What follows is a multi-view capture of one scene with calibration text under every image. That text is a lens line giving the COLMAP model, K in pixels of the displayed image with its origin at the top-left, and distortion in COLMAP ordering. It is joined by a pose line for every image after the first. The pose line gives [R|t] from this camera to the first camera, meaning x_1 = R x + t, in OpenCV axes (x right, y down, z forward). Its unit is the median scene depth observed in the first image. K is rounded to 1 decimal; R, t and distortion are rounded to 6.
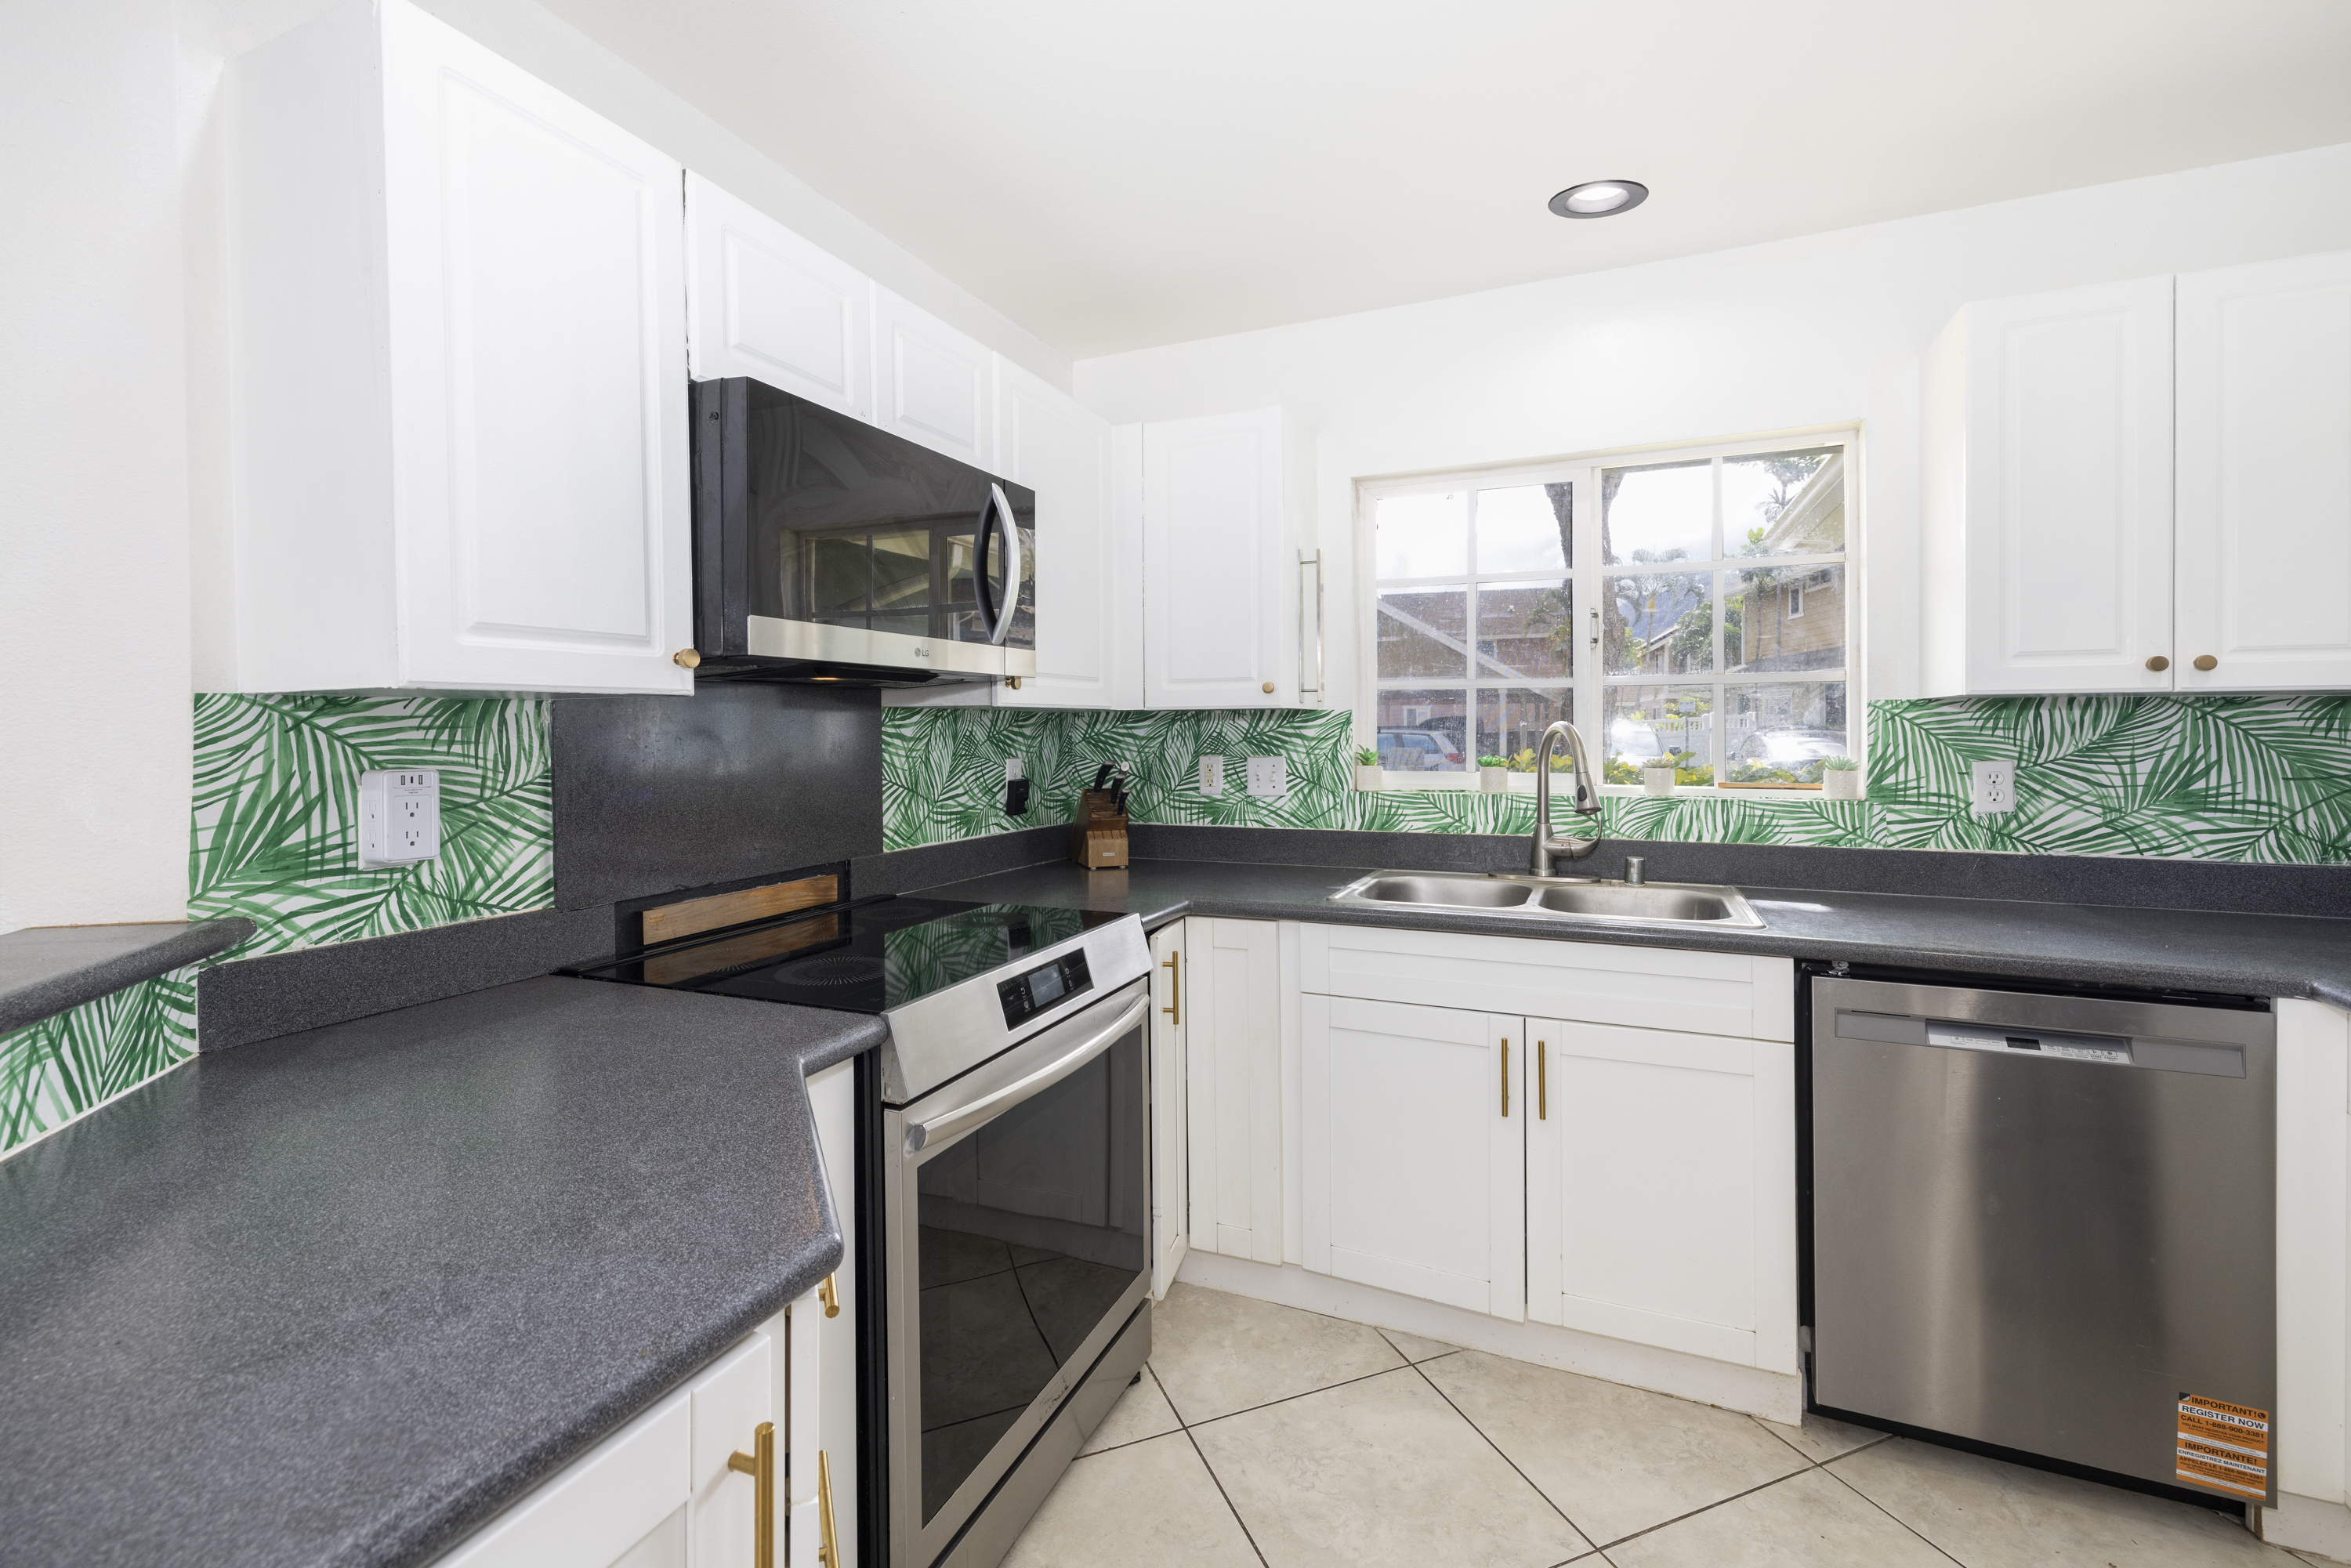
lens RADIAL K [[1056.1, 0, 1135.1], [0, 1056.1, 749.3], [0, 0, 1]] dist [0.001021, 0.000202]
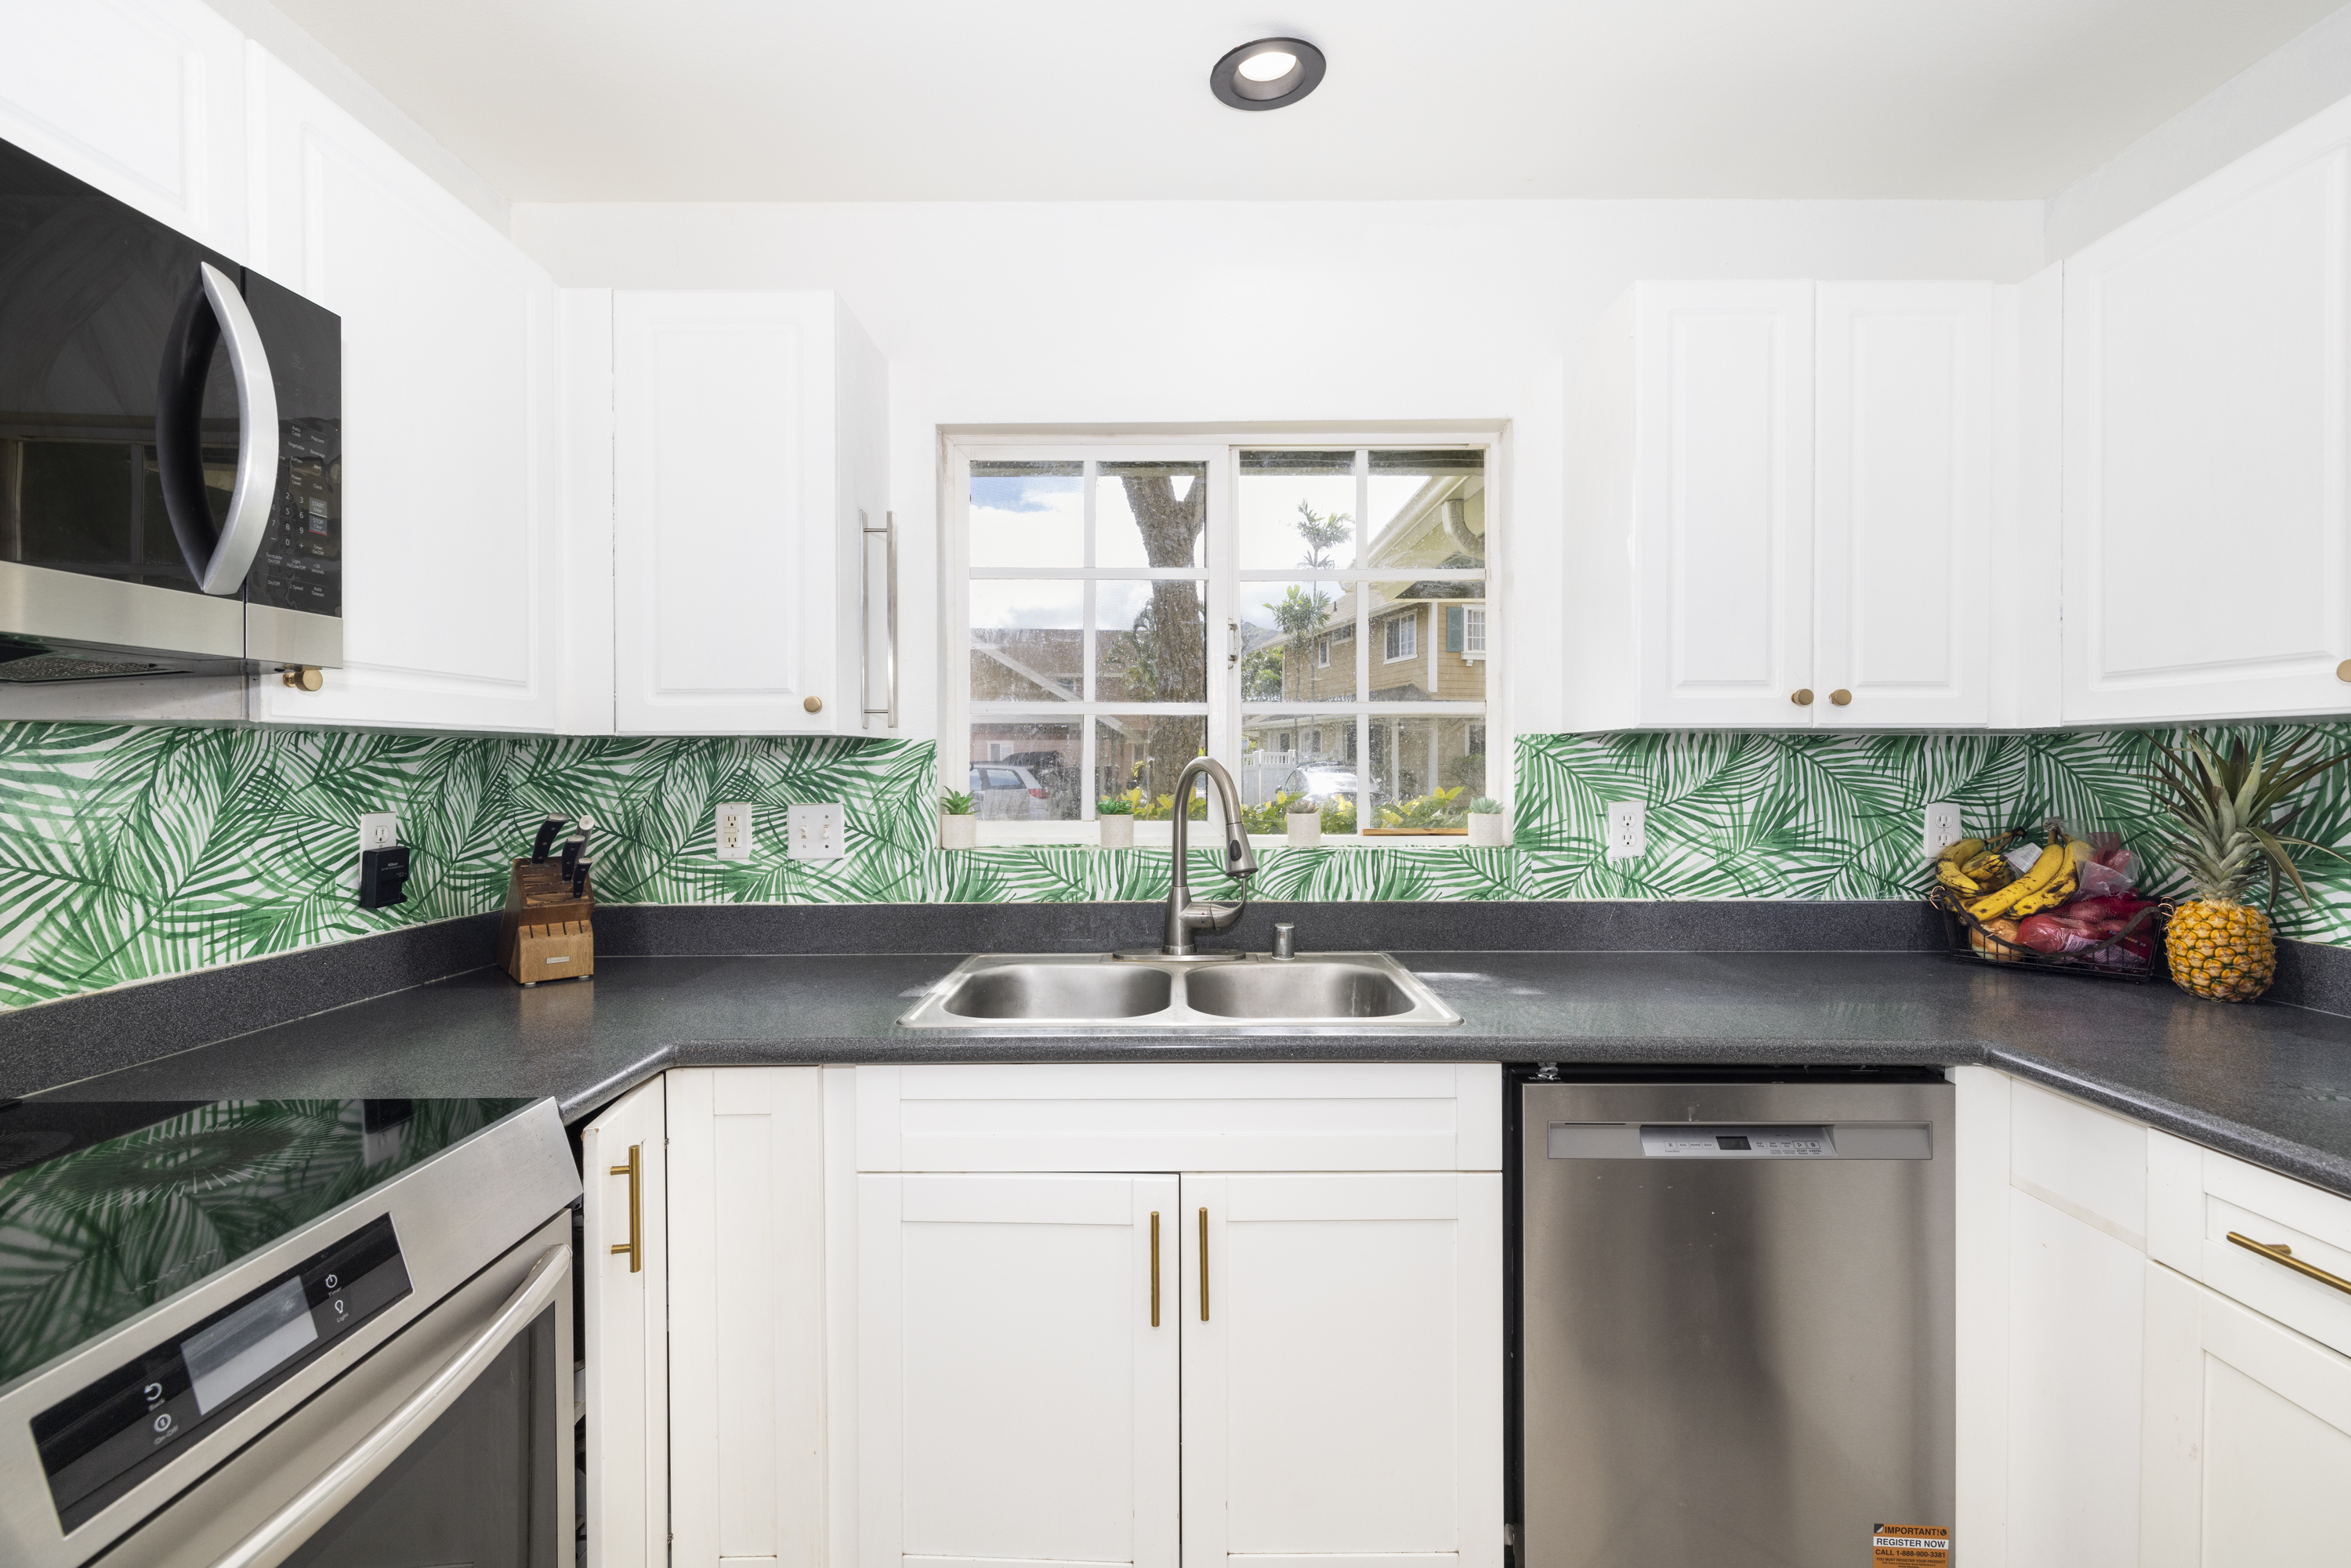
lens RADIAL K [[1056.1, 0, 1135.1], [0, 1056.1, 749.3], [0, 0, 1]] dist [0.001021, 0.000202]
pose [[0.925328, 0.007559, 0.379091, 0.066007], [0.004851, 0.999483, -0.031772, -0.007693], [-0.379136, 0.031239, 0.924814, 0.322205]]
